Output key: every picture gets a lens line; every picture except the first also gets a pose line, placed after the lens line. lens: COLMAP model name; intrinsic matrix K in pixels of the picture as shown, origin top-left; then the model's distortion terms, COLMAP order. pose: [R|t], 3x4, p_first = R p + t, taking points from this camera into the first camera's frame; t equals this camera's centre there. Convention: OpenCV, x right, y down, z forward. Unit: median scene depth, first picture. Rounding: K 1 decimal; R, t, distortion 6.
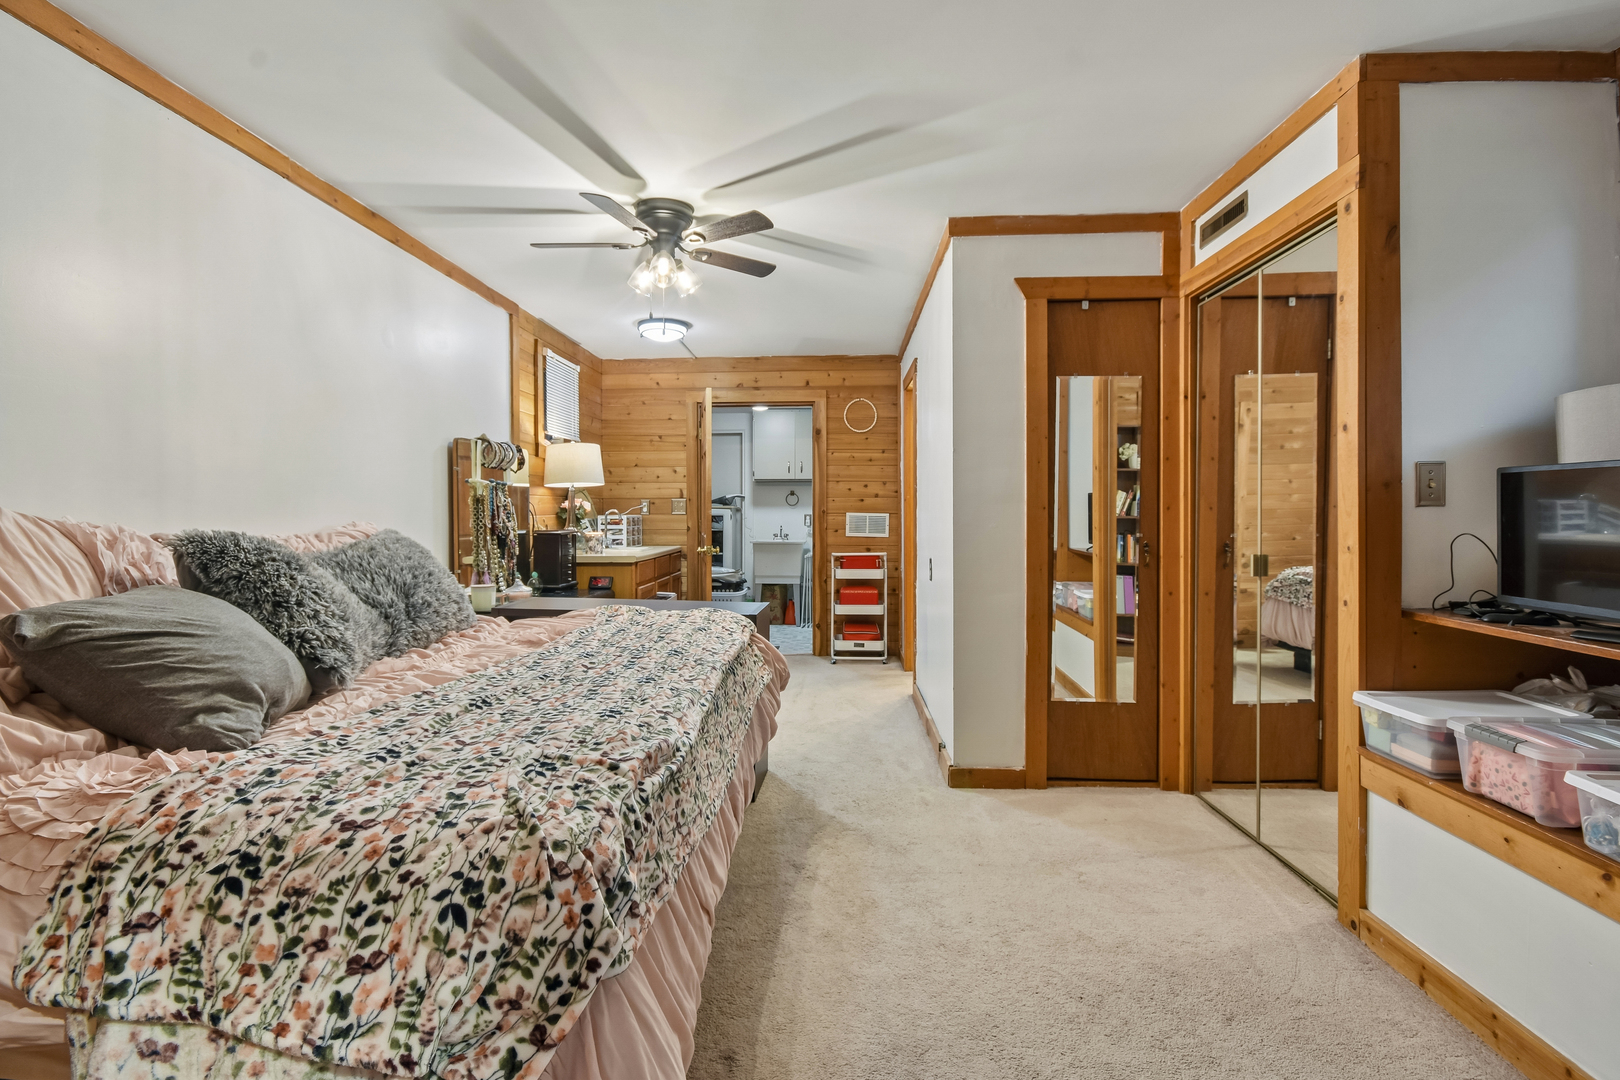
lens RADIAL K [[769.2, 0, 801.2], [0, 769.2, 523.9], [0, 0, 1]] dist [-0.002078, -0.004707]
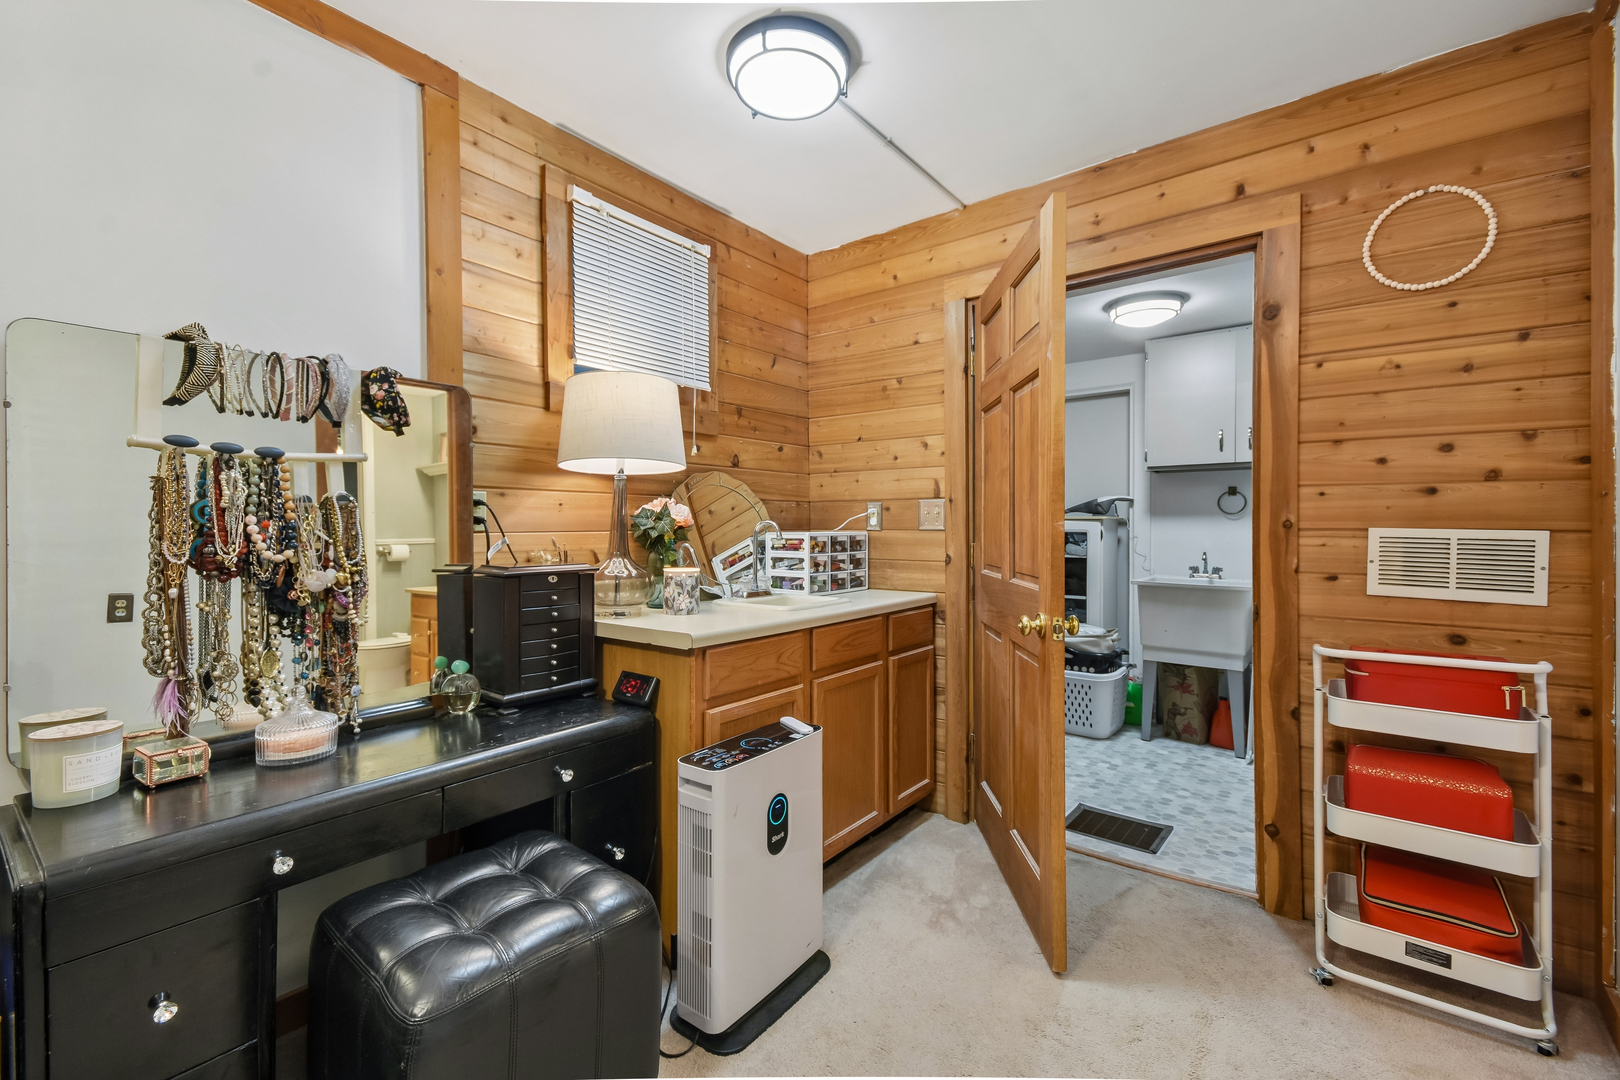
lens RADIAL K [[686.4, 0, 805.3], [0, 686.4, 526.9], [0, 0, 1]] dist [0.021293, -0.000686]
pose [[0.815475, 0.001331, -0.578790, 0.059390], [-0.010569, 0.999865, -0.012591, -0.015148], [0.578696, 0.016385, 0.815379, 1.083426]]
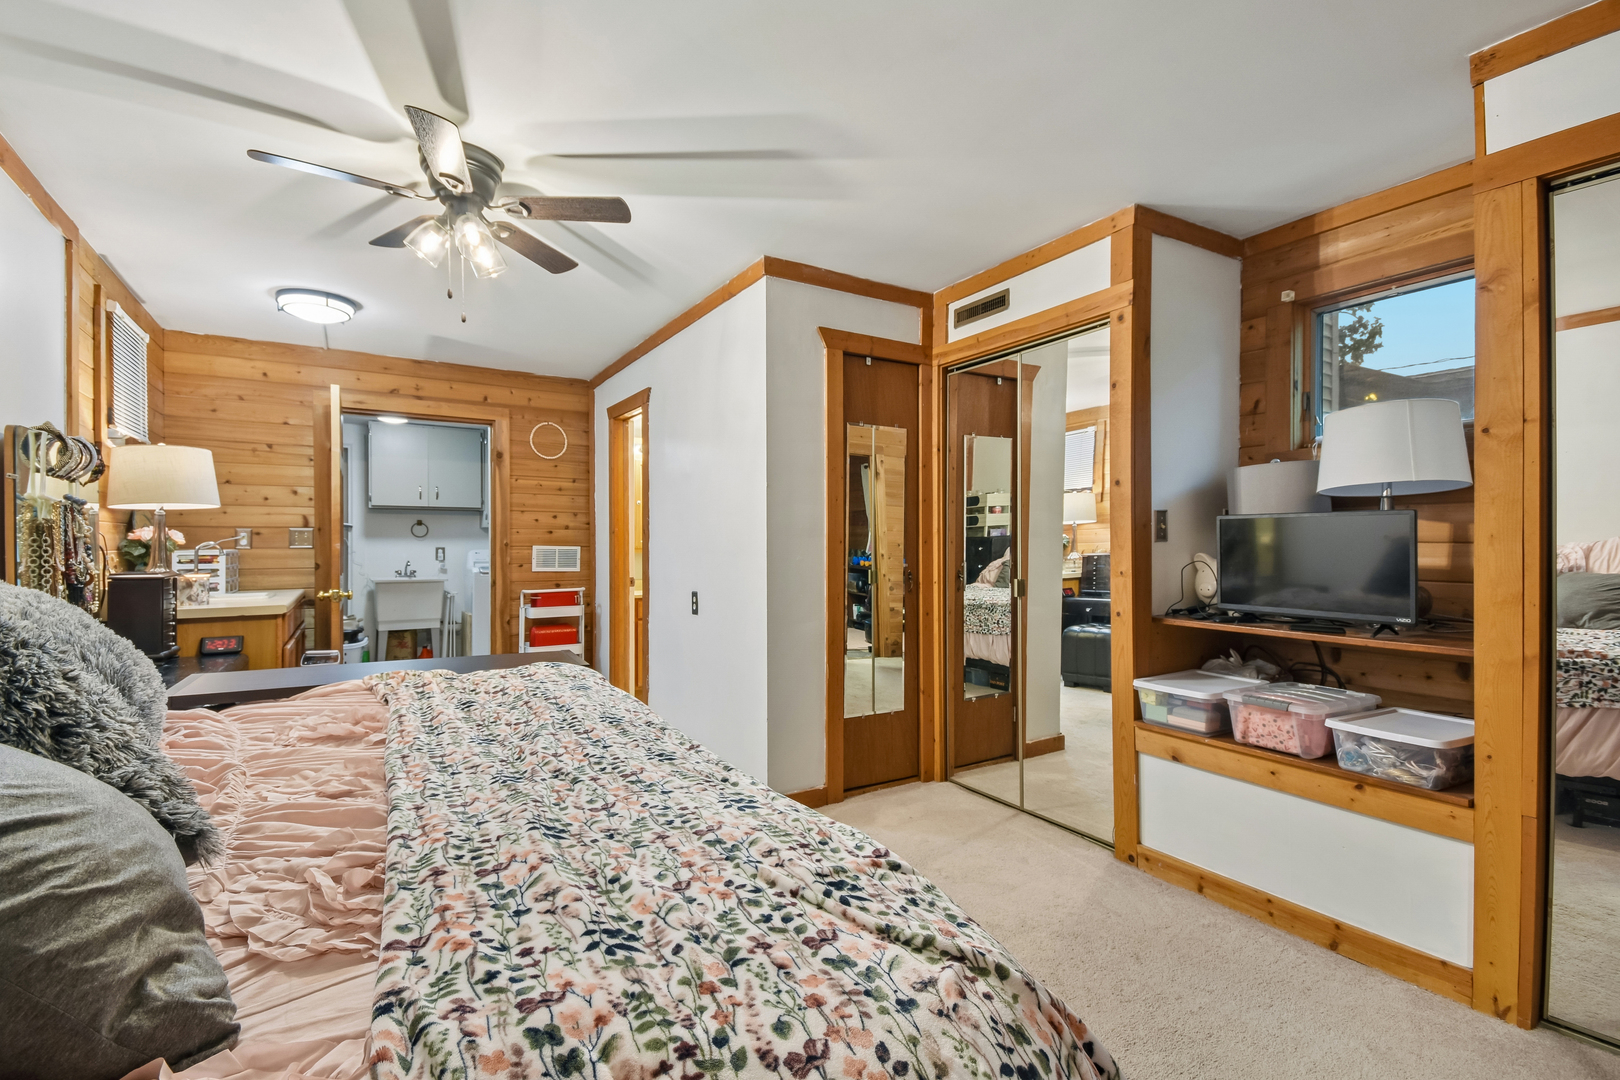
lens RADIAL K [[734.0, 0, 814.4], [0, 734.0, 544.0], [0, 0, 1]] dist [0.047178, -0.001359]
pose [[0.820339, -0.000401, 0.571878, -0.308203], [0.009207, 0.999879, -0.012507, -0.004839], [-0.571804, 0.015525, 0.820243, 0.165744]]
